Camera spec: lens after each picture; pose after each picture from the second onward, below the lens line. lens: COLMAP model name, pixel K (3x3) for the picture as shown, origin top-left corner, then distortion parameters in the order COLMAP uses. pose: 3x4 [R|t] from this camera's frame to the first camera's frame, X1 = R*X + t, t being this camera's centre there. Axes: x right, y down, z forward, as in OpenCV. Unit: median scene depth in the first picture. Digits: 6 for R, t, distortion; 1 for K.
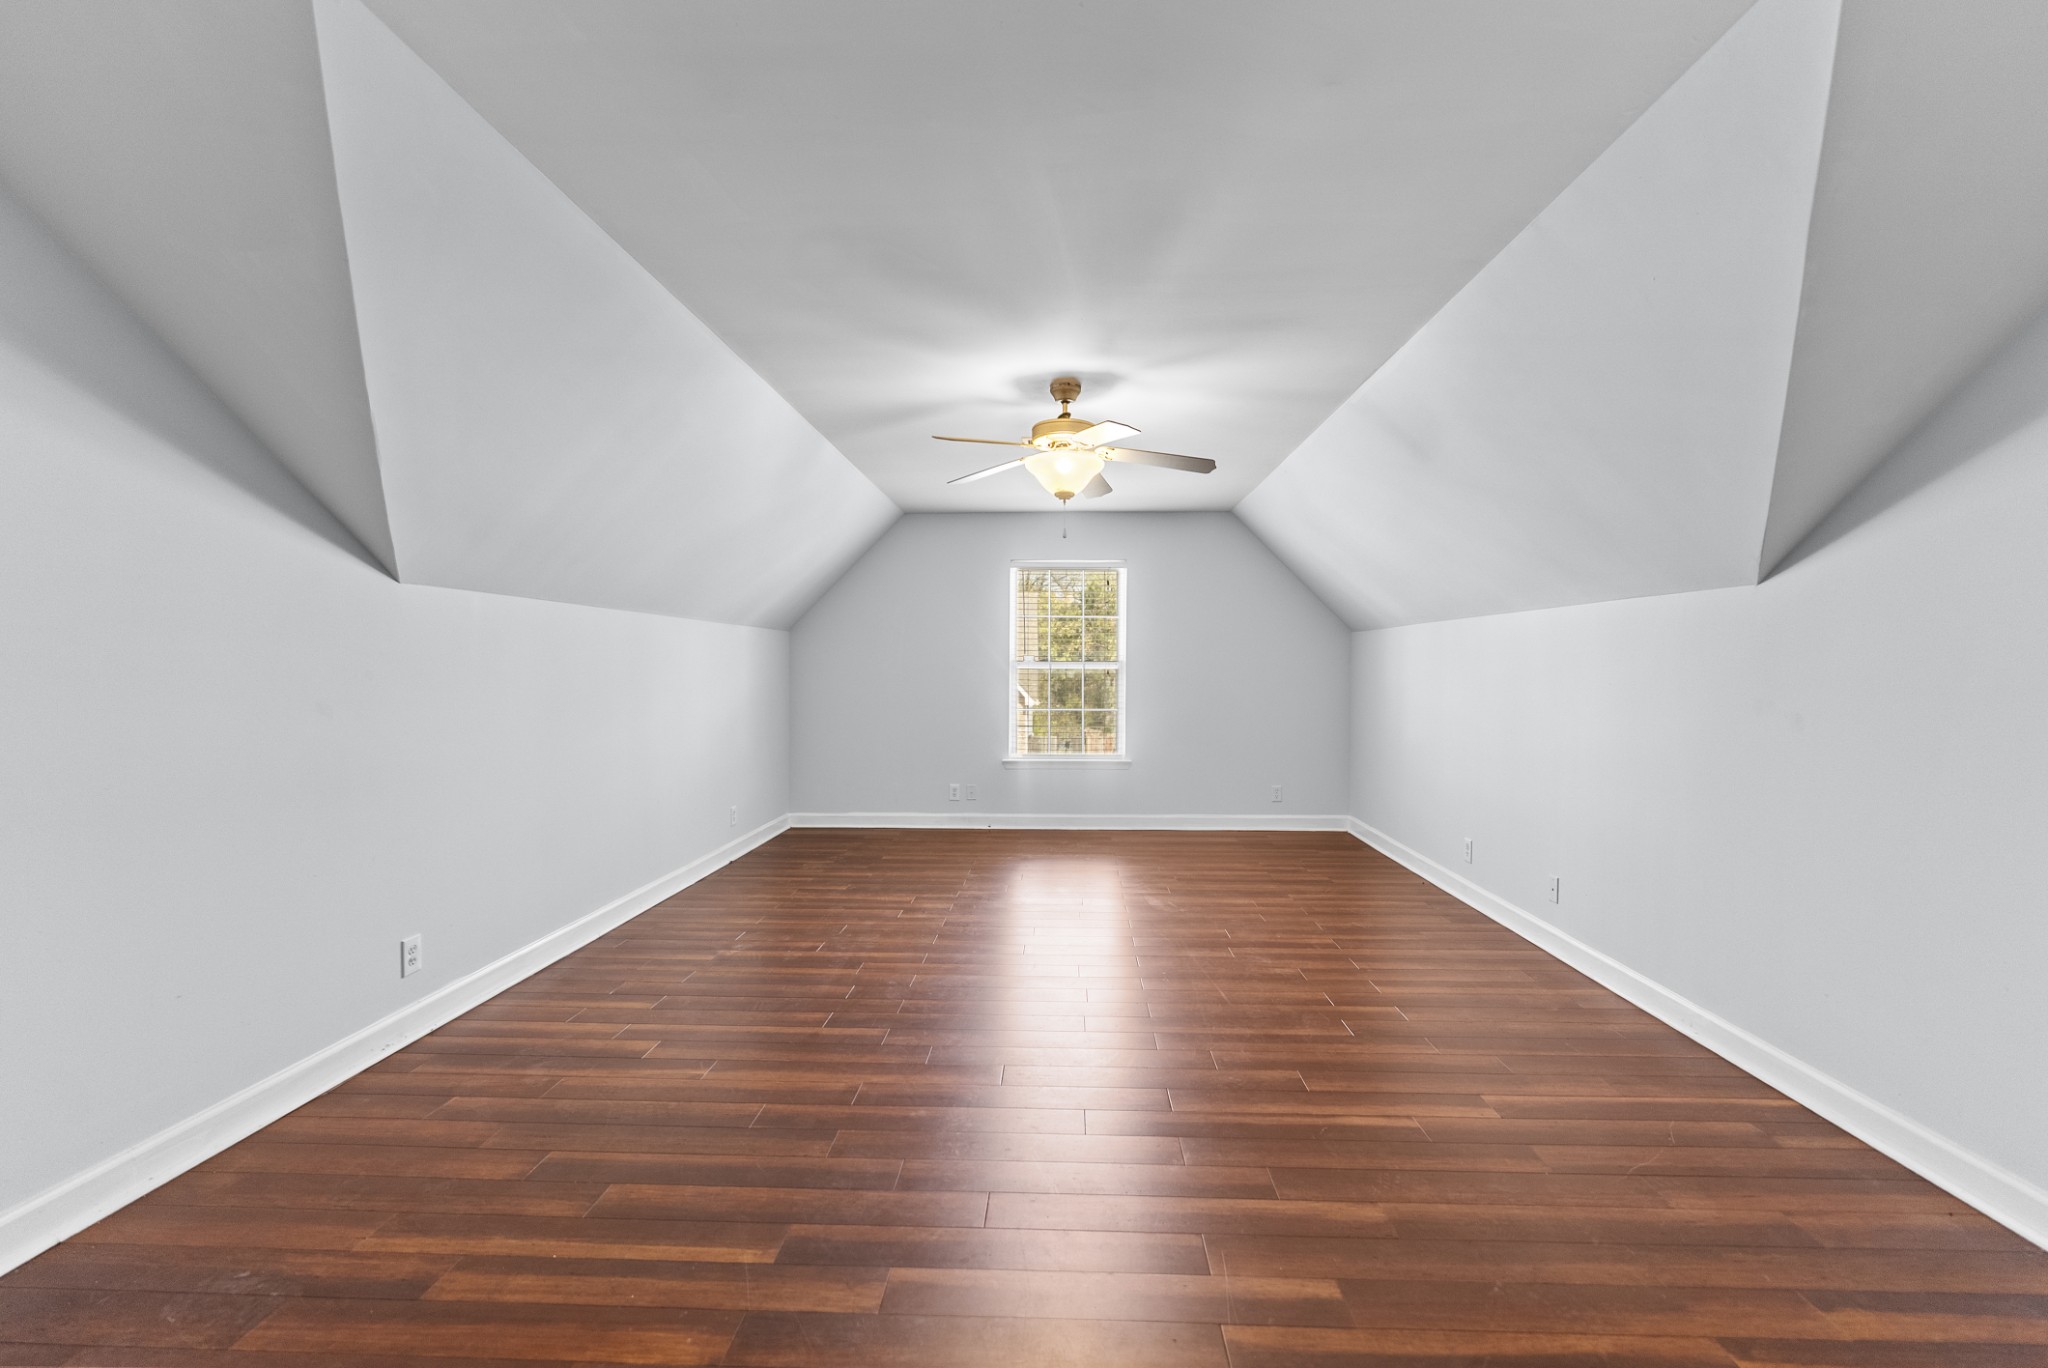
lens RADIAL K [[851.7, 0, 1033.3], [0, 851.7, 684.2], [0, 0, 1]] dist [0.006408, -0.000292]
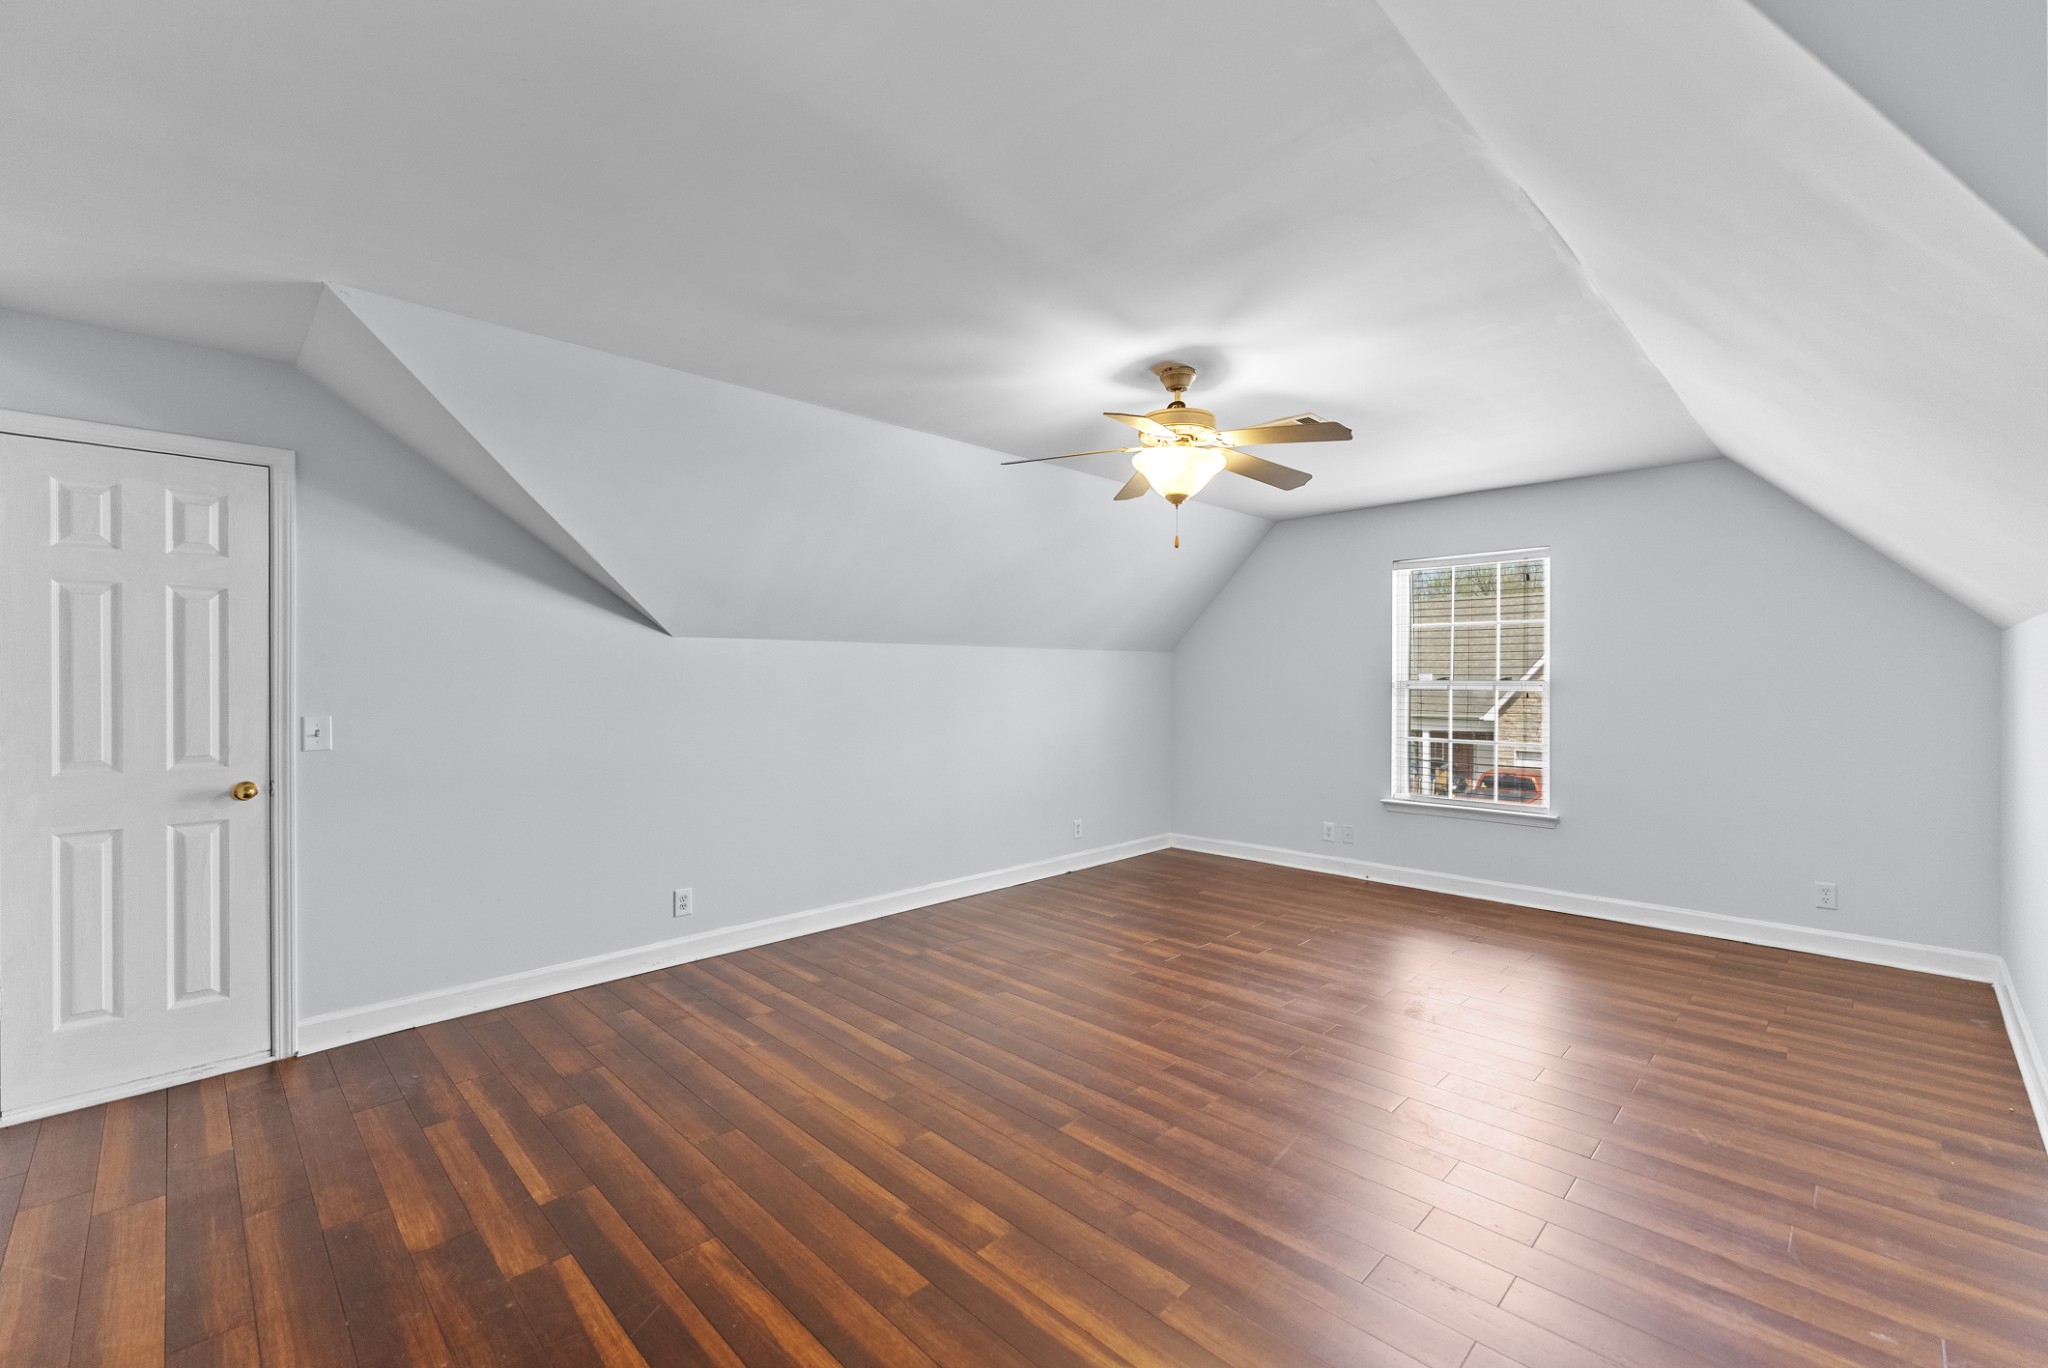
lens RADIAL K [[851.7, 0, 1030.8], [0, 851.7, 681.0], [0, 0, 1]] dist [0.006408, -0.000292]
pose [[0.743402, 0.001996, -0.668842, 0.600546], [-0.011247, 0.999891, -0.009517, -0.035549], [0.668750, 0.014598, 0.743344, 0.326749]]
